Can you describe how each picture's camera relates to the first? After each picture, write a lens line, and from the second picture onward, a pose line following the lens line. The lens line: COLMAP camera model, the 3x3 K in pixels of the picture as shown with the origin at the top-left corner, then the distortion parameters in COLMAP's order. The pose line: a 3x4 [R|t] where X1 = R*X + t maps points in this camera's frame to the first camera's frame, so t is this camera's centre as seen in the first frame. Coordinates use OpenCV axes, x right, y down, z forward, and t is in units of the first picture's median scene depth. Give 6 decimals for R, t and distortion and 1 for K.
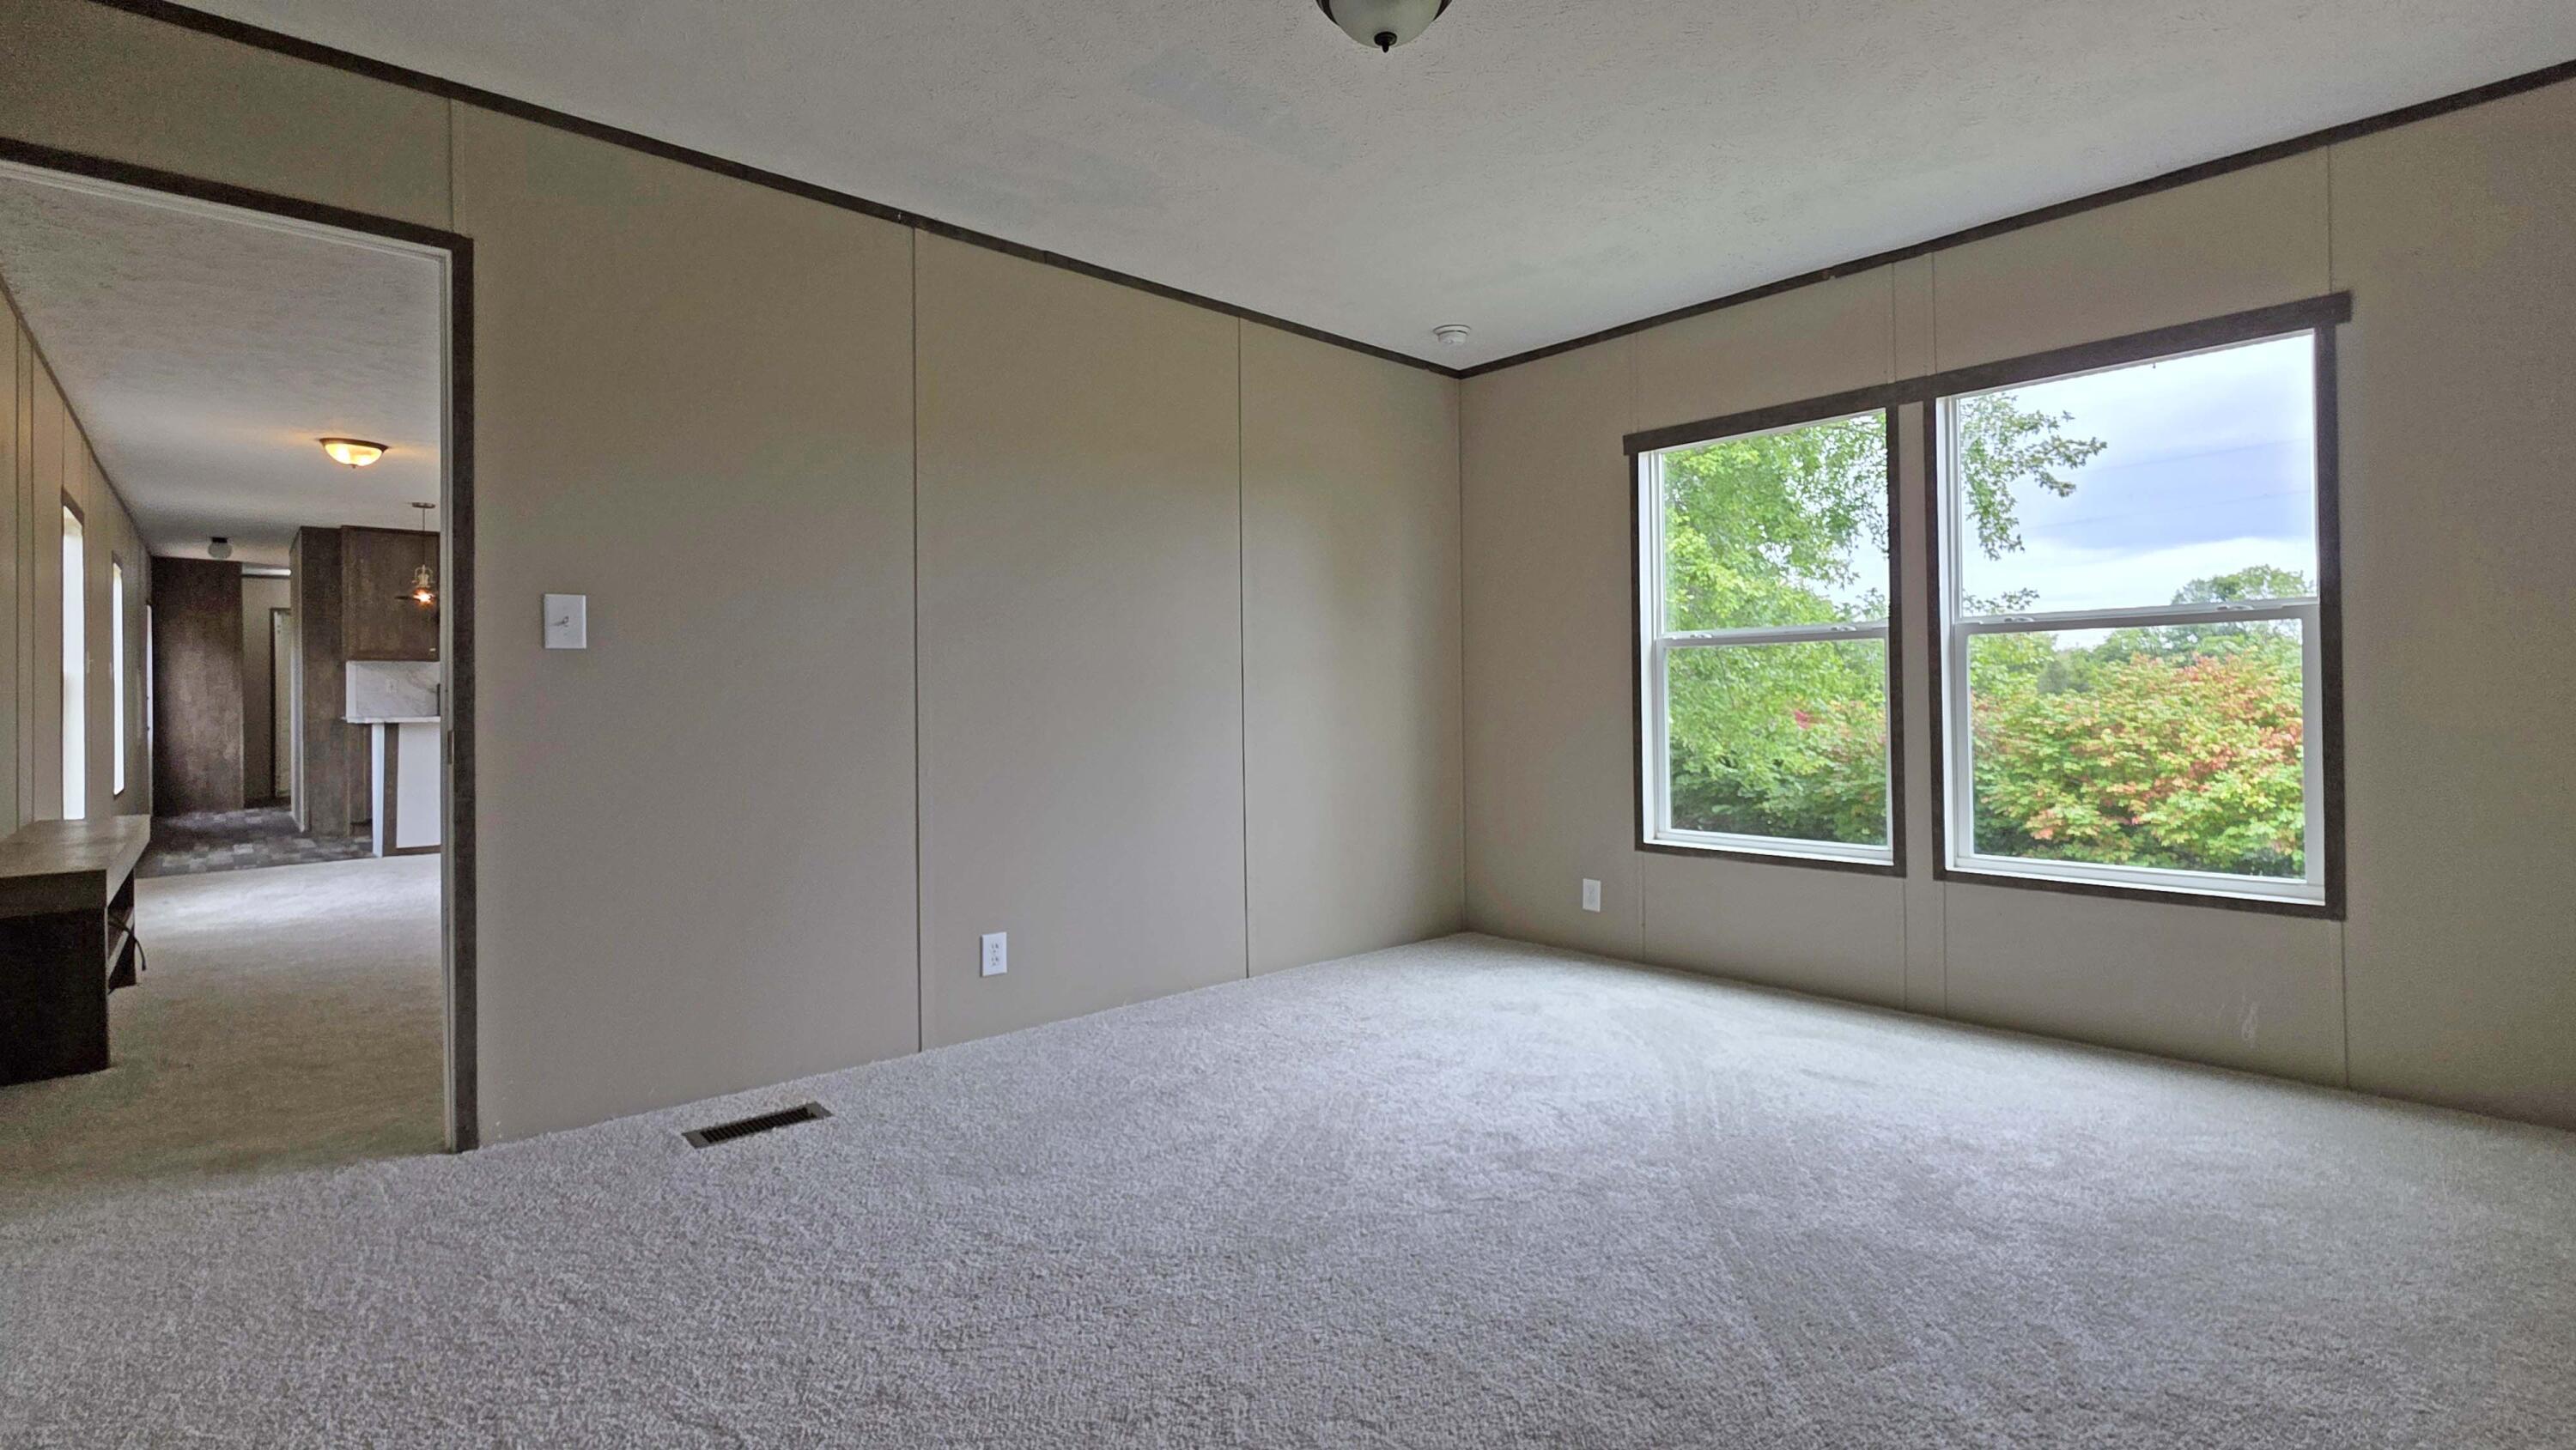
lens RADIAL K [[1114.2, 0, 1293.5], [0, 1114.2, 693.4], [0, 0, 1]] dist [-0.001474, -0.000343]
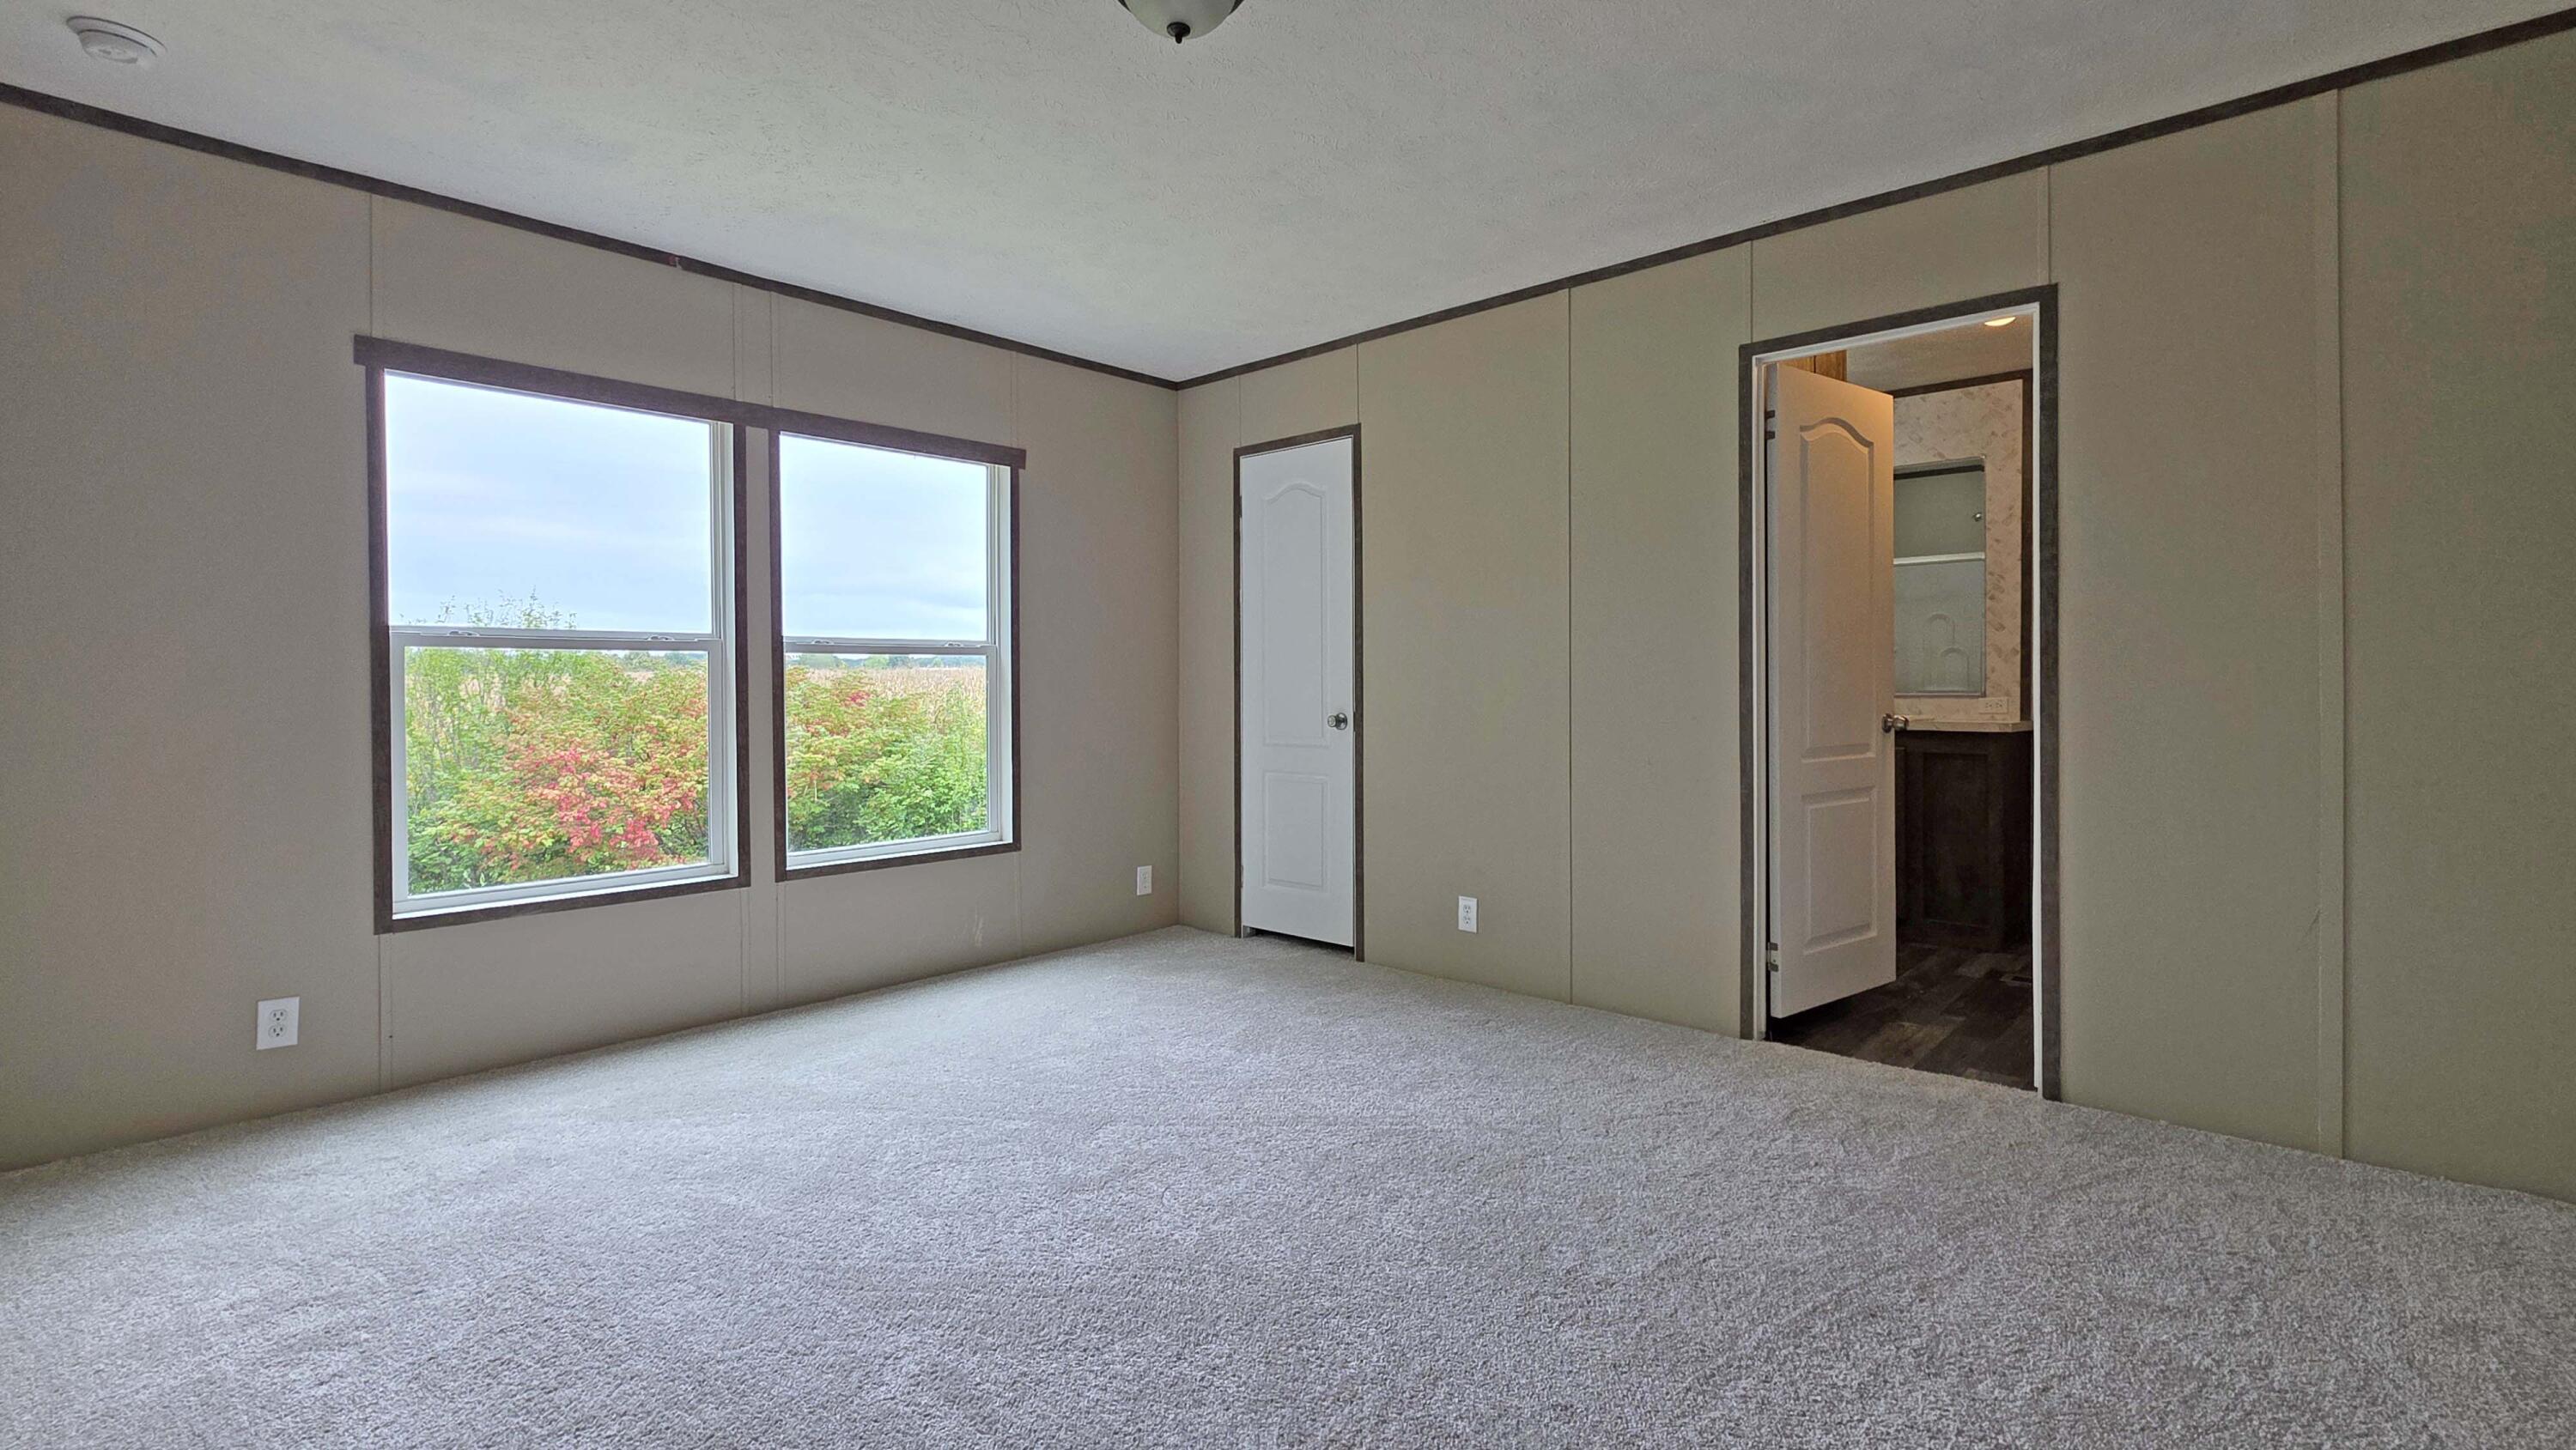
lens RADIAL K [[1114.2, 0, 1293.5], [0, 1114.2, 693.4], [0, 0, 1]] dist [-0.001474, -0.000343]
pose [[-0.048015, 0.009117, 0.998805, -0.496612], [0.008993, 0.999922, -0.008695, 0.001598], [-0.998806, 0.008565, -0.048093, 0.542532]]
